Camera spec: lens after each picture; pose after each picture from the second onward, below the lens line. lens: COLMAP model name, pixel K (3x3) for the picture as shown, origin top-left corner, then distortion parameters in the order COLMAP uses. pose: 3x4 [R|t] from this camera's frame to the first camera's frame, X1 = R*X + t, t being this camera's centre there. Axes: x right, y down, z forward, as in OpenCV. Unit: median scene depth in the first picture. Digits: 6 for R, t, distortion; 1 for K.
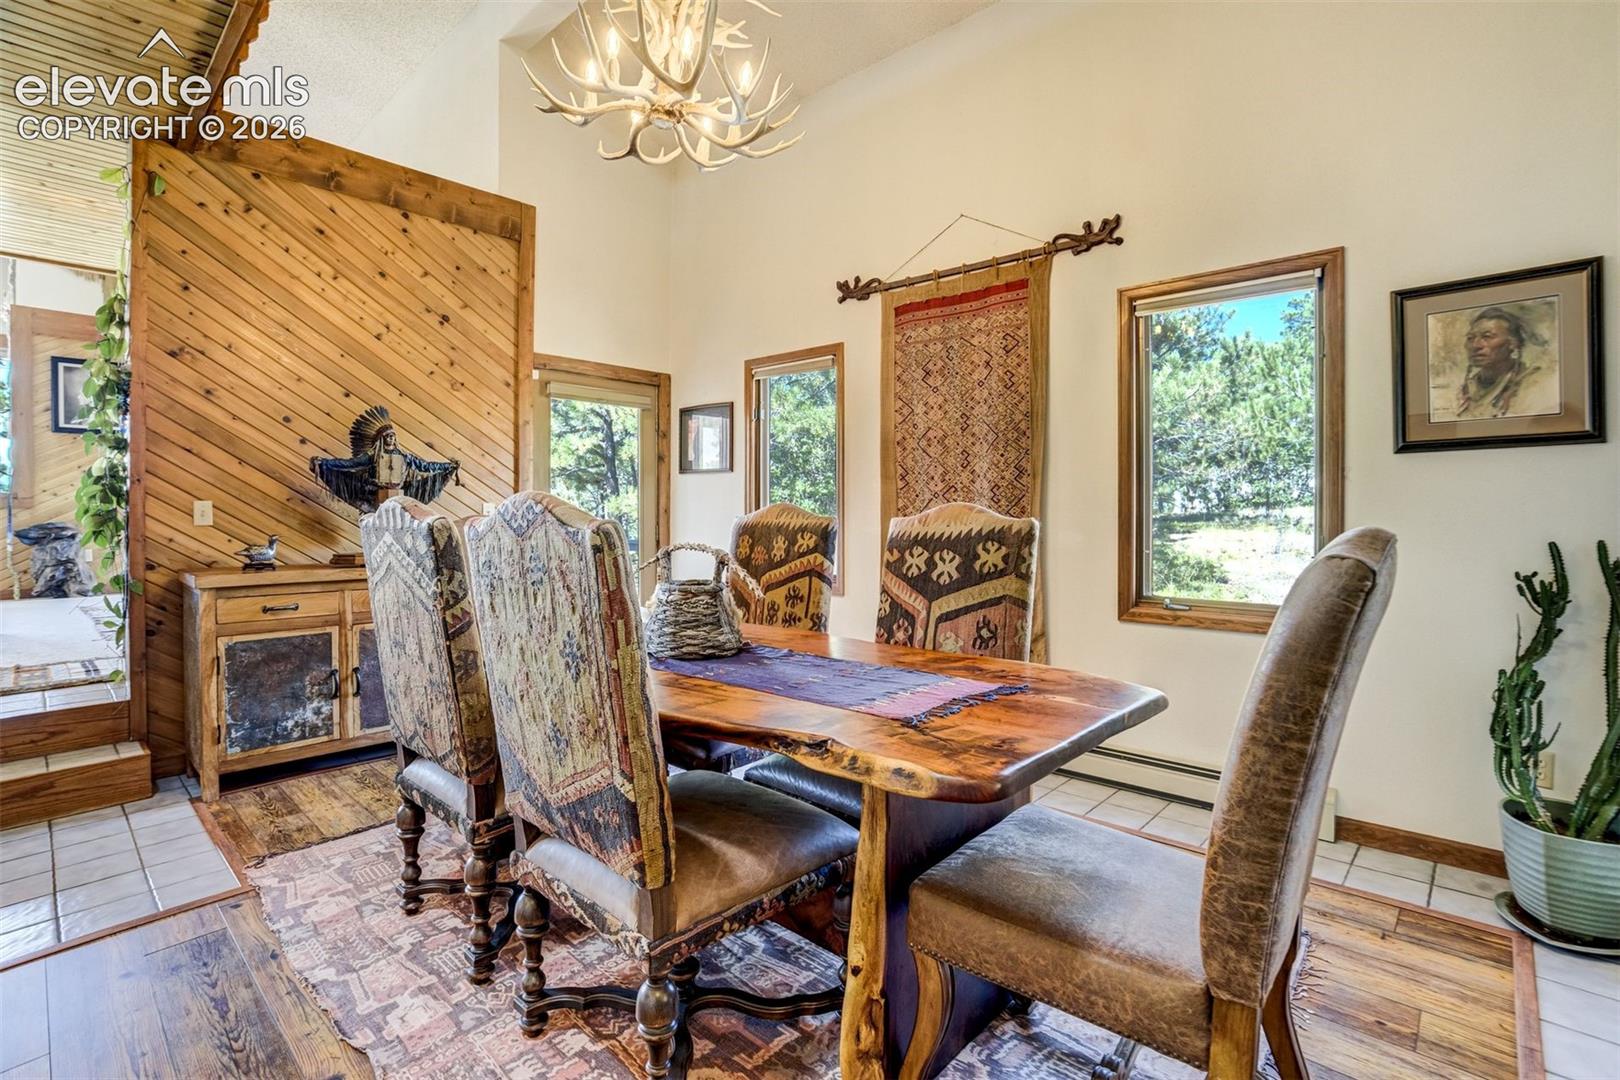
lens RADIAL K [[712.6, 0, 778.3], [0, 712.6, 500.6], [0, 0, 1]] dist [-0.050429, 0.017515]
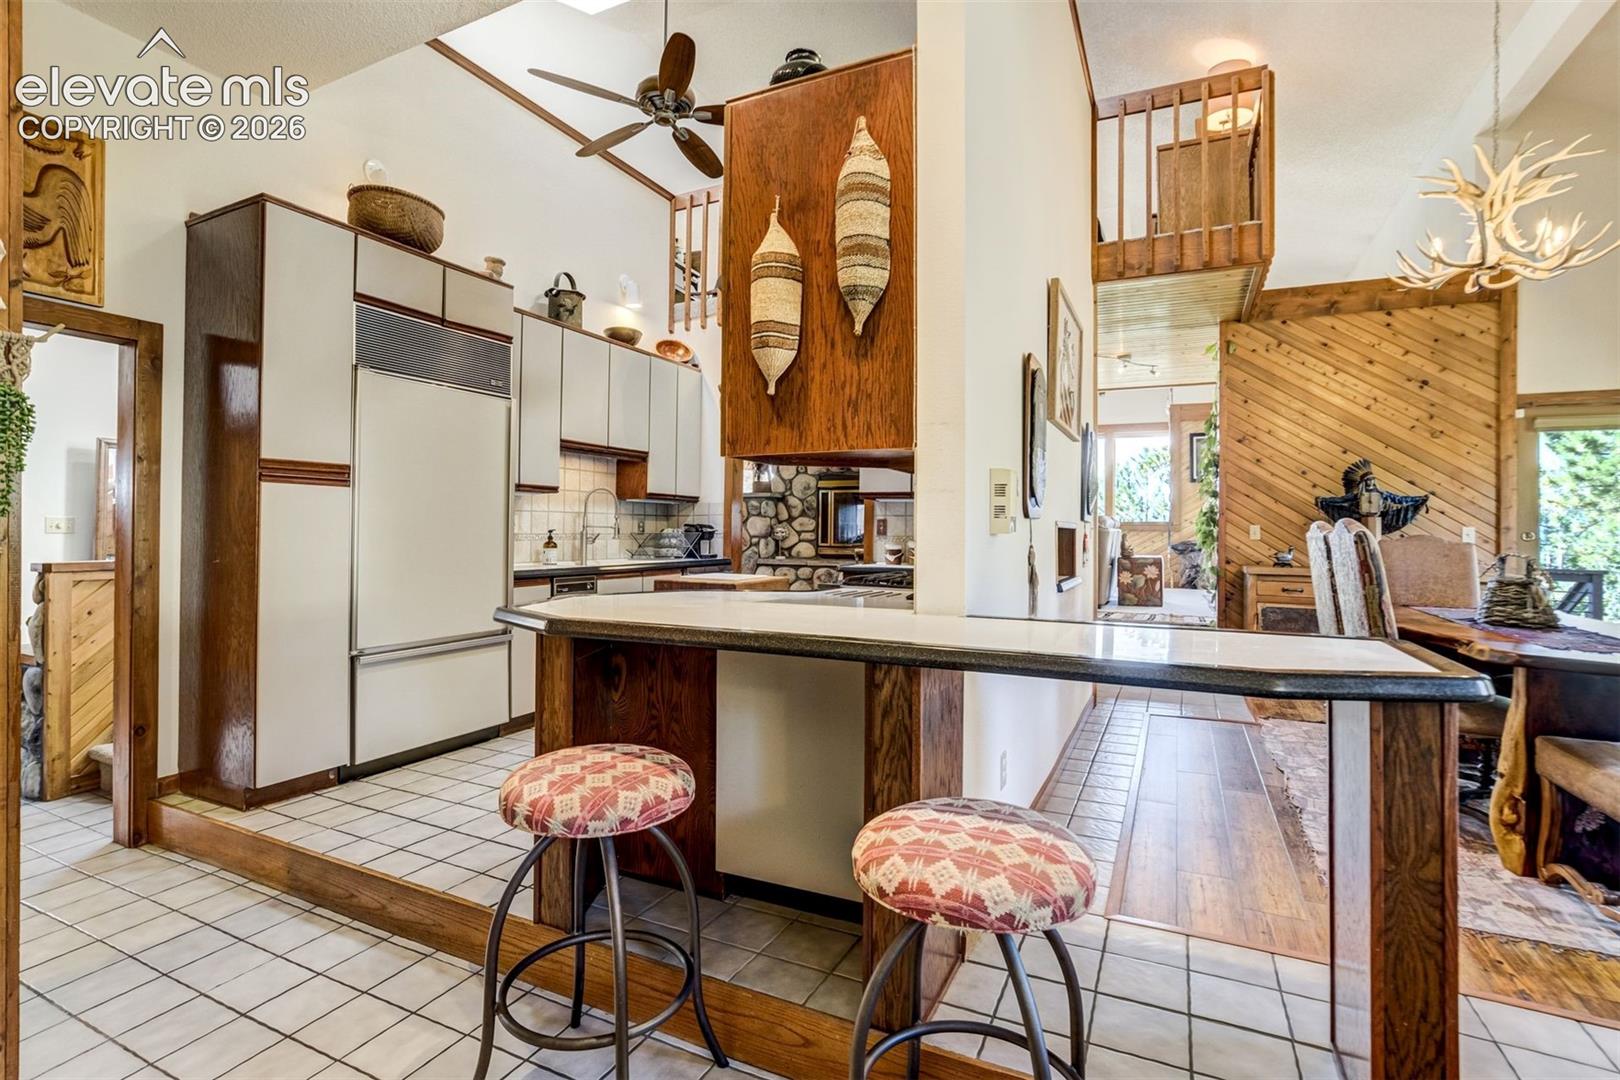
lens RADIAL K [[754.1, 0, 848.0], [0, 754.1, 538.0], [0, 0, 1]] dist [-0.017511, 0.000870]
pose [[0.319983, 0.012893, -0.947335, 0.543515], [-0.001334, 0.999913, 0.013158, 0.008207], [0.947422, -0.002946, 0.319973, -0.487591]]
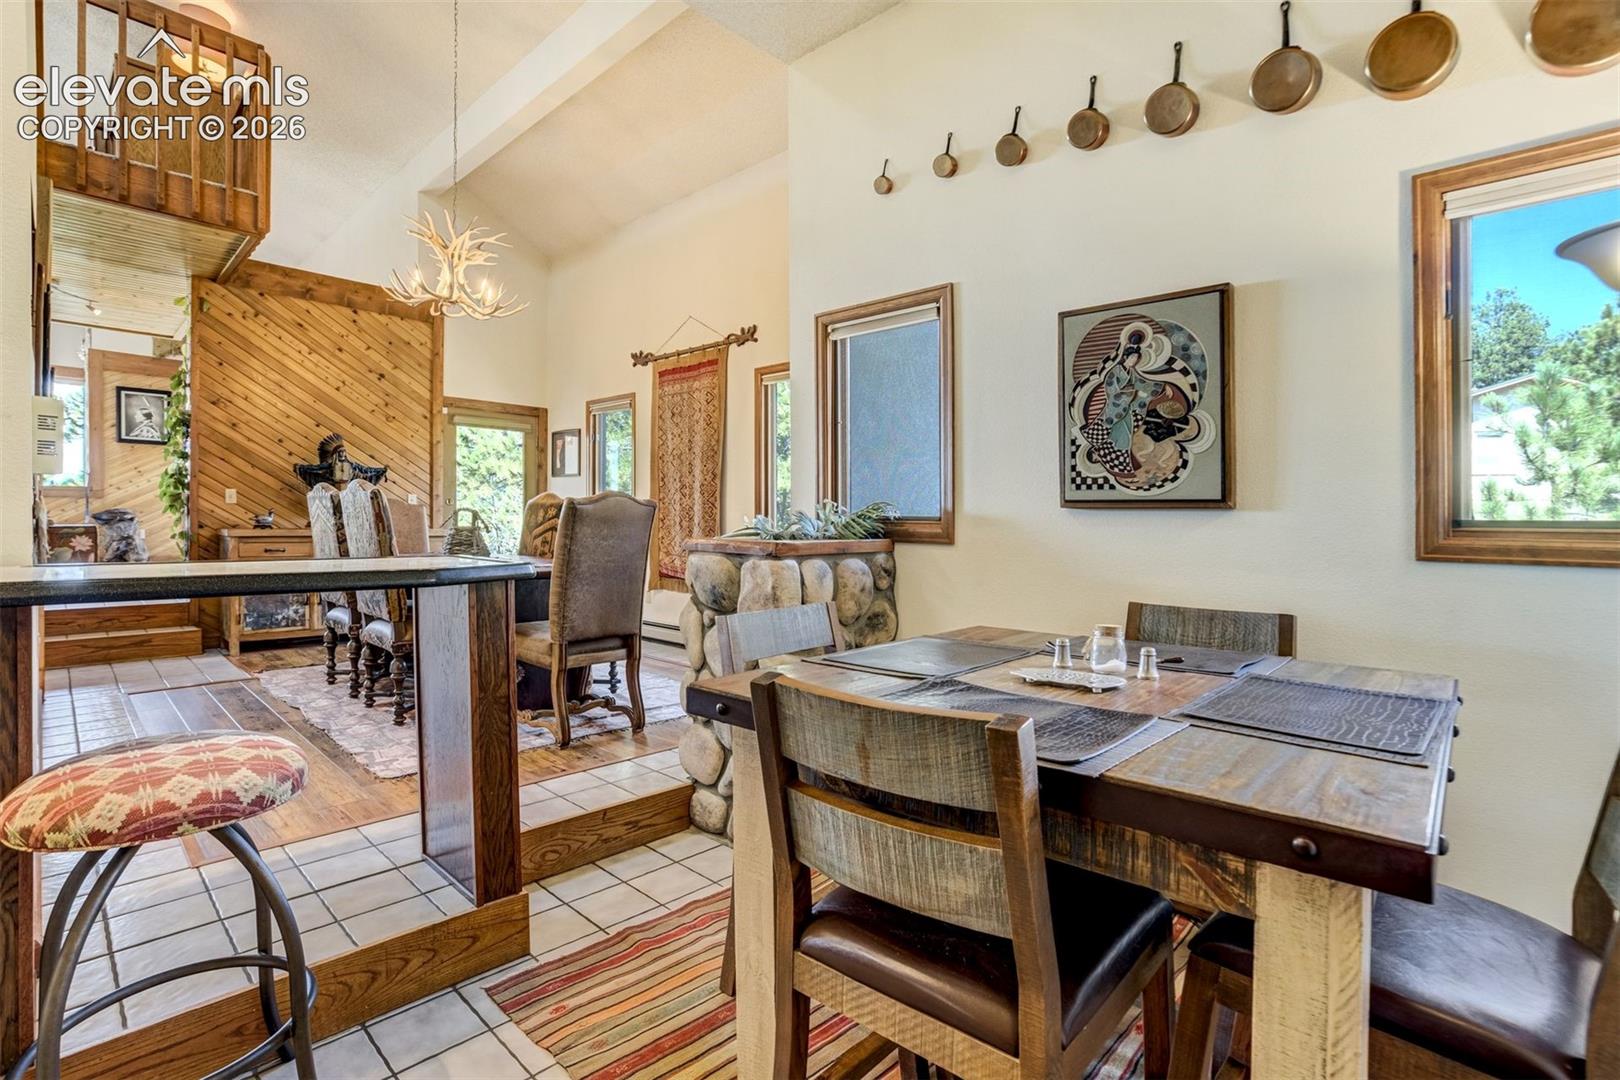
lens RADIAL K [[731.6, 0, 773.4], [0, 731.6, 519.1], [0, 0, 1]] dist [-0.018738, 0.000653]
pose [[0.999295, 0.011492, -0.035746, 0.520202], [-0.011047, 0.999859, 0.012608, 0.034579], [0.035886, -0.012204, 0.999281, -0.670205]]
